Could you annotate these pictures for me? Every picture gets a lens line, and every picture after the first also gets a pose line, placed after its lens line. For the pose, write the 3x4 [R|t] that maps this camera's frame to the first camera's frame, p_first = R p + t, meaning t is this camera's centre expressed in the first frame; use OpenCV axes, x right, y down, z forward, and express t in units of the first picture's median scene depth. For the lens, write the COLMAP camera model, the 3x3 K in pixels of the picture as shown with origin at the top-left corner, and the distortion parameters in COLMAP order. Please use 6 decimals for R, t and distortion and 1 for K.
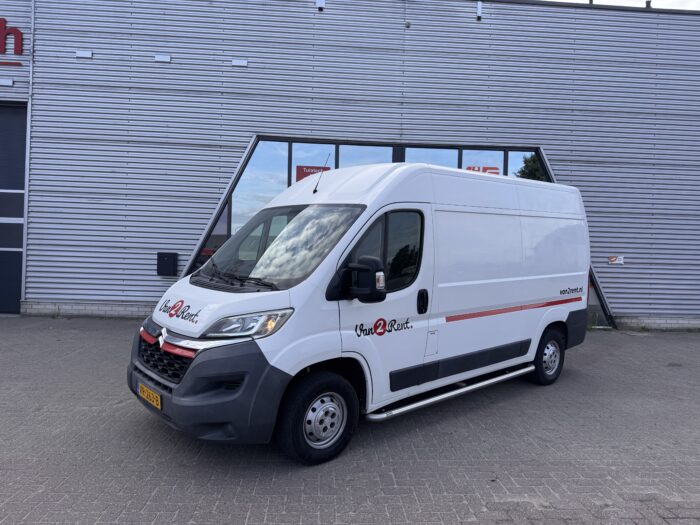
lens RADIAL K [[496.1, 0, 349.1], [0, 496.1, 262.8], [0, 0, 1]] dist [0.034697, -0.052988]
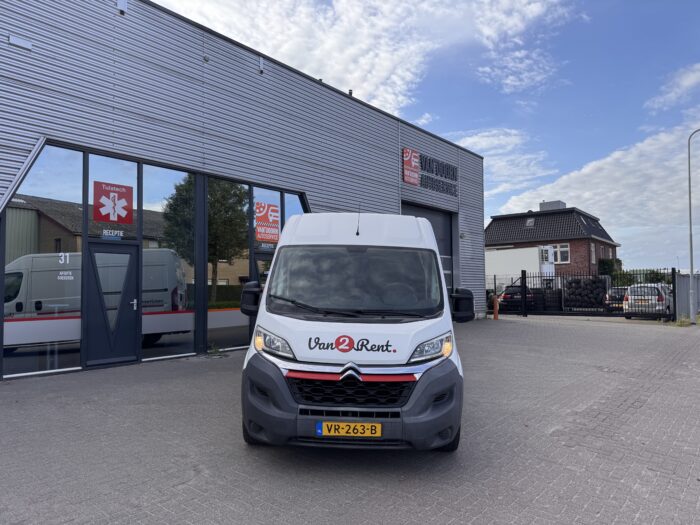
lens RADIAL K [[496.1, 0, 355.7], [0, 496.1, 260.4], [0, 0, 1]] dist [0.034697, -0.052988]
pose [[0.667663, 0.007555, 0.744425, -0.446301], [0.027282, 0.999029, -0.034608, -0.019647], [-0.743964, 0.043416, 0.666808, 0.109227]]
